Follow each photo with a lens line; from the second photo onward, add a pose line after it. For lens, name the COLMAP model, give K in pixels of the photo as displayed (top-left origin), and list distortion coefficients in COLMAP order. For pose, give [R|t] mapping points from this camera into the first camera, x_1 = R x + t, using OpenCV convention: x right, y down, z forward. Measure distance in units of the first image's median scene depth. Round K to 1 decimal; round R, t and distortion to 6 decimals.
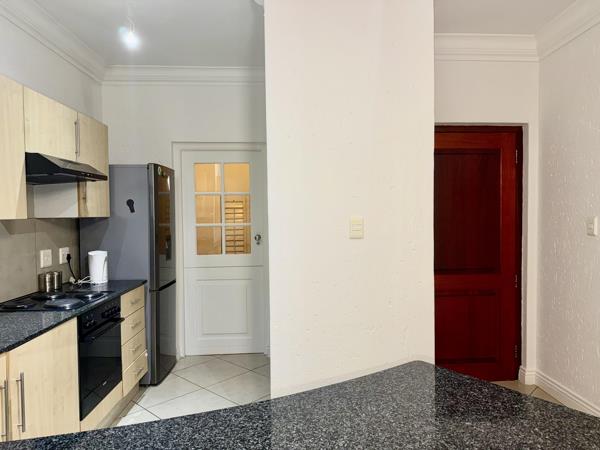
lens RADIAL K [[427.4, 0, 303.6], [0, 427.4, 226.4], [0, 0, 1]] dist [0.096635, -0.110838]
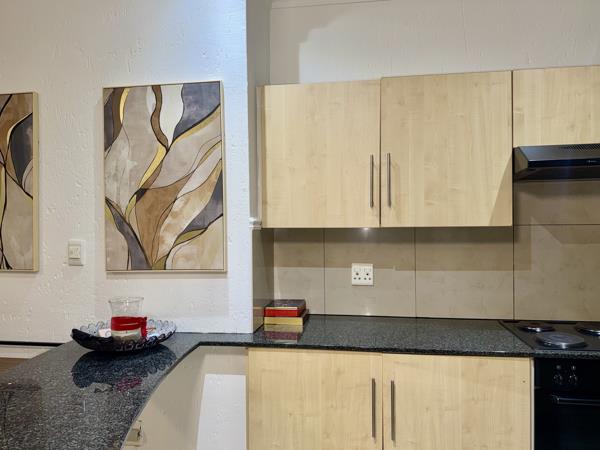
lens RADIAL K [[442.4, 0, 299.6], [0, 442.4, 228.3], [0, 0, 1]] dist [0.096373, -0.126855]
pose [[-0.192687, 0.030646, -0.980782, 0.218181], [-0.016547, 0.999269, 0.034475, -0.025805], [0.981121, 0.022872, -0.192039, 0.536957]]
